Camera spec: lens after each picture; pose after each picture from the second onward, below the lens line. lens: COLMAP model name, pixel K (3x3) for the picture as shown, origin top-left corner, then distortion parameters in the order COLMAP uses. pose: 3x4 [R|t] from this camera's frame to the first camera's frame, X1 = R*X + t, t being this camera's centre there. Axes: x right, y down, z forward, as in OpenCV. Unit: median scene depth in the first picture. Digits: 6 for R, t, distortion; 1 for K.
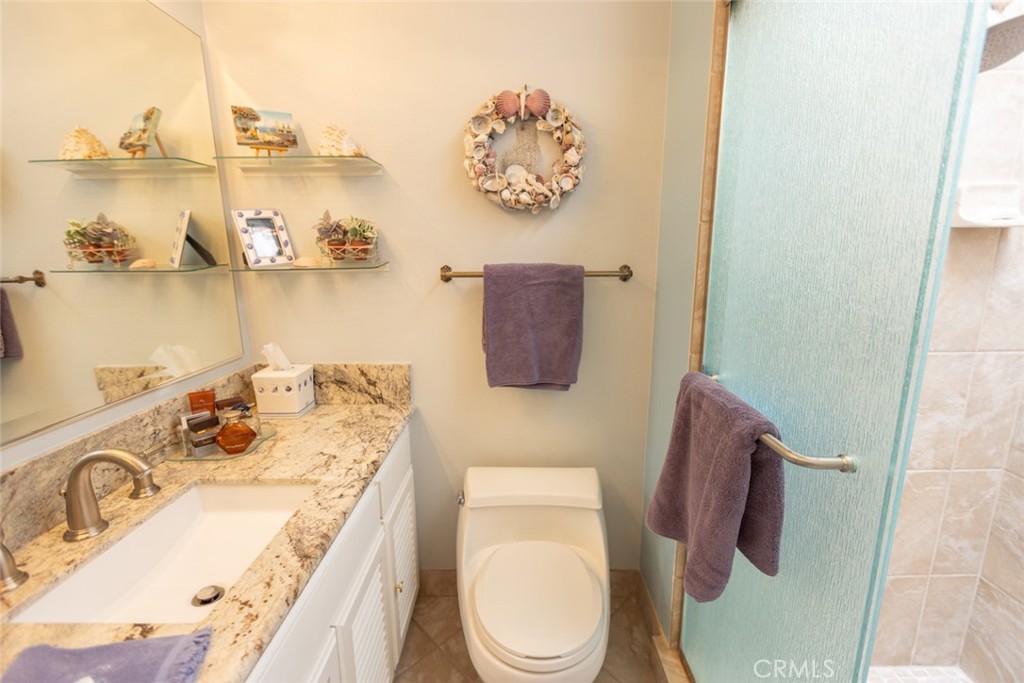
lens RADIAL K [[451.7, 0, 509.3], [0, 451.7, 345.8], [0, 0, 1]] dist [0.001711, -0.003699]
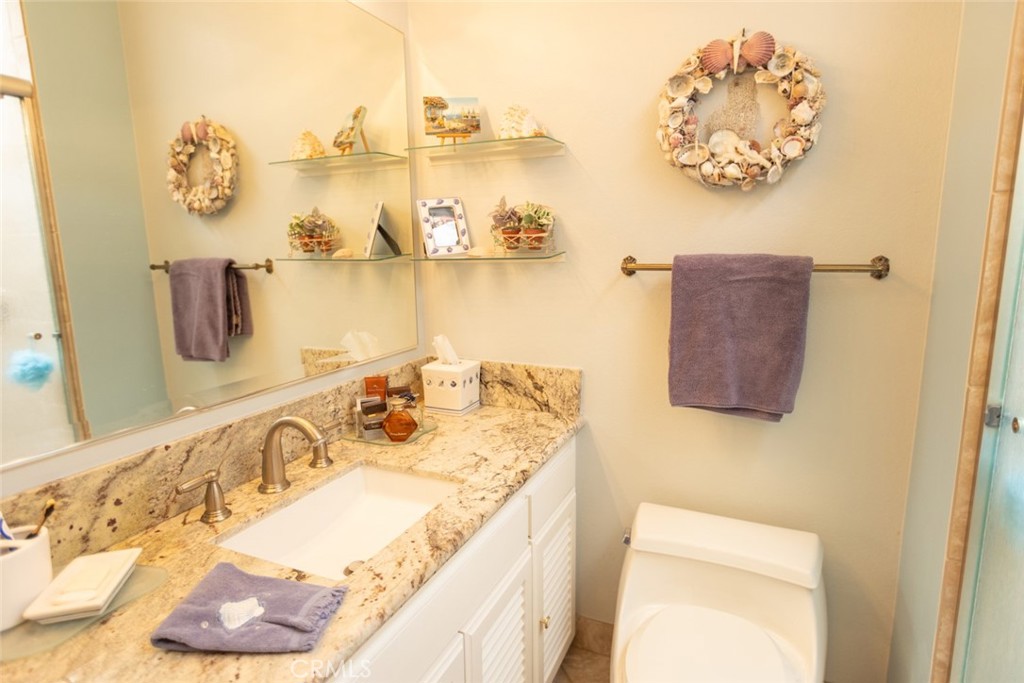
lens RADIAL K [[569.3, 0, 508.8], [0, 569.3, 343.0], [0, 0, 1]] dist [0.005798, 0.000976]
pose [[0.911163, 0.065842, -0.406752, 0.104013], [-0.077302, 0.996938, -0.011786, 0.014627], [0.404731, 0.042182, 0.913462, -0.056641]]
